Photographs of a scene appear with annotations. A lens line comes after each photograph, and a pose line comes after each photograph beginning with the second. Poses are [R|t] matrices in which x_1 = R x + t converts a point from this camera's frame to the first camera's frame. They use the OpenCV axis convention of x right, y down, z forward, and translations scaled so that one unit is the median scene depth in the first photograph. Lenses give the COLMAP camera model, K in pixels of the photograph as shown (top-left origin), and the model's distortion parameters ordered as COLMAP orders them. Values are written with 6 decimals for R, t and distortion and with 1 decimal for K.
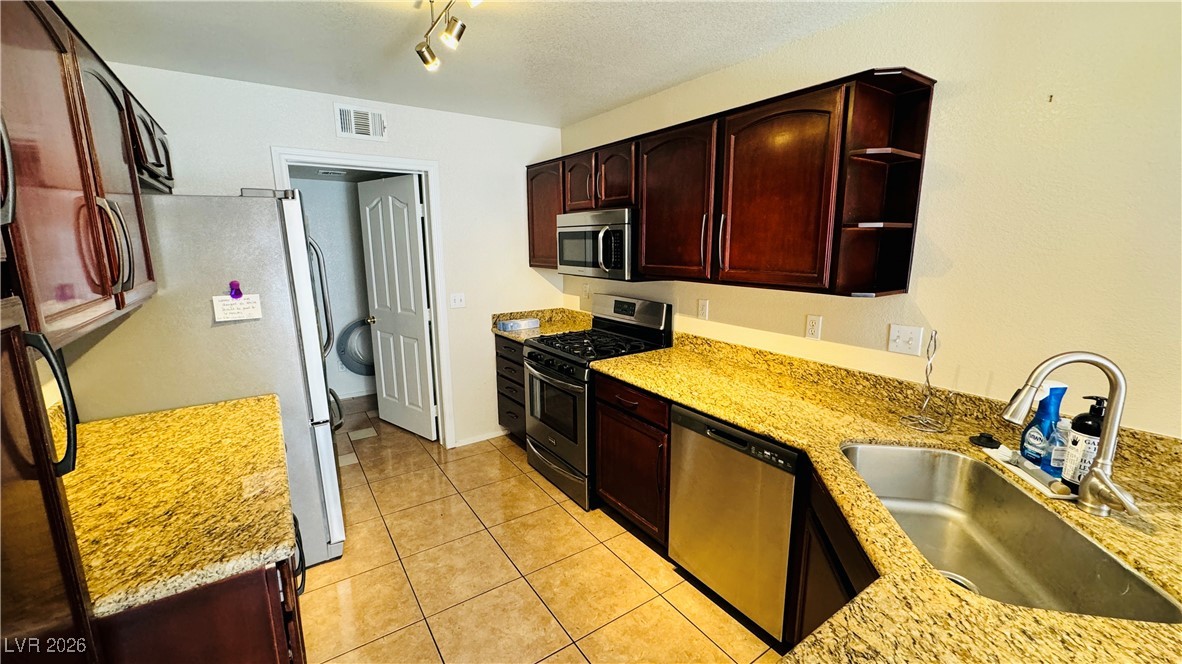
lens RADIAL K [[473.1, 0, 590.5], [0, 473.1, 331.8], [0, 0, 1]] dist [-0.003706, 0.000798]
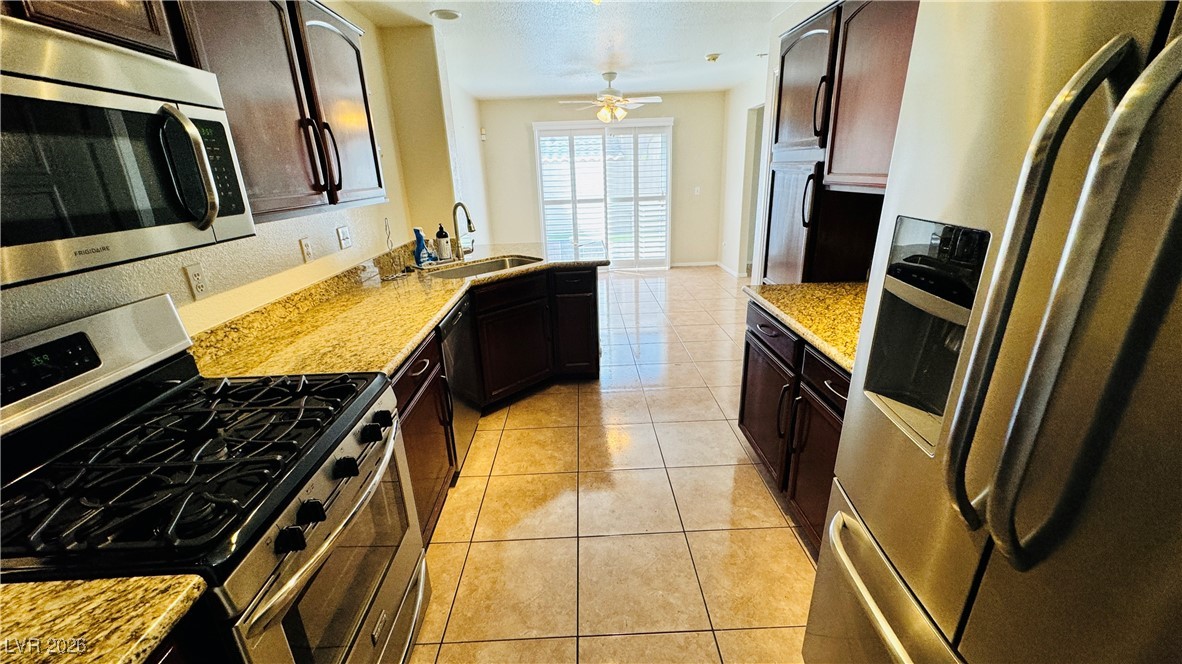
lens RADIAL K [[473.1, 0, 591.5], [0, 473.1, 331.9], [0, 0, 1]] dist [-0.003706, 0.000798]
pose [[-0.842110, -0.147160, 0.518840, -0.578506], [0.135893, 0.873108, 0.468205, -0.243146], [-0.521904, 0.464786, -0.715255, 1.459508]]
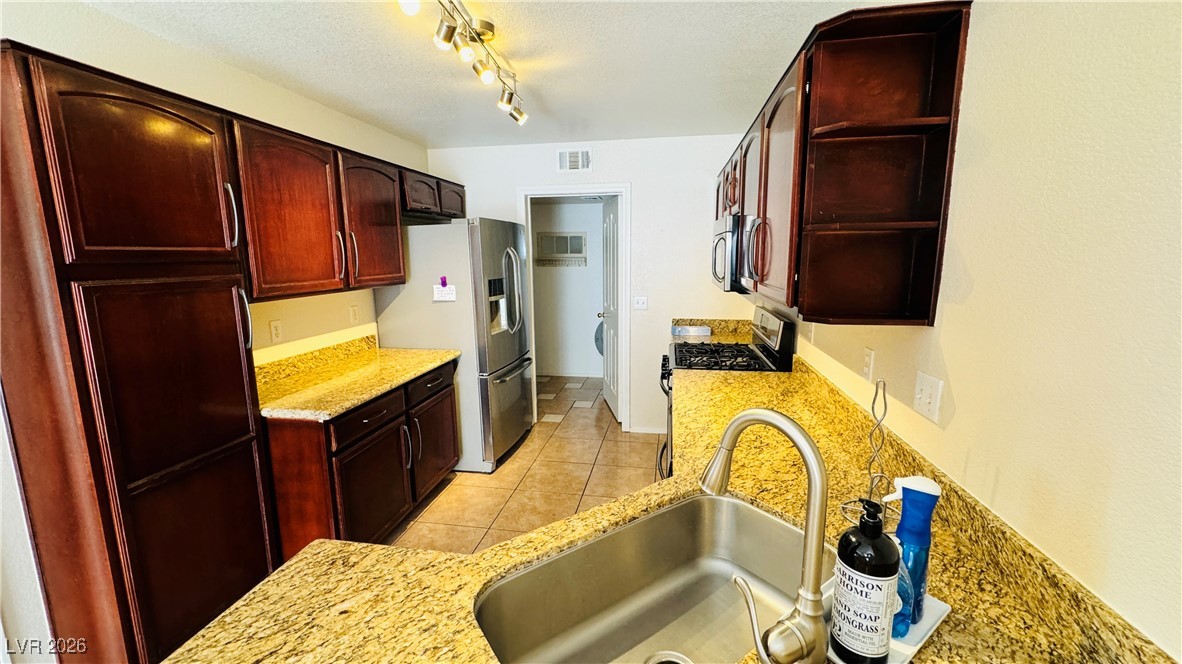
lens RADIAL K [[473.1, 0, 588.8], [0, 473.1, 332.2], [0, 0, 1]] dist [-0.003706, 0.000798]
pose [[0.715859, 0.113210, -0.689006, 0.651391], [-0.125265, 0.991582, 0.032779, -0.029405], [0.686917, 0.062844, 0.724014, 0.158661]]
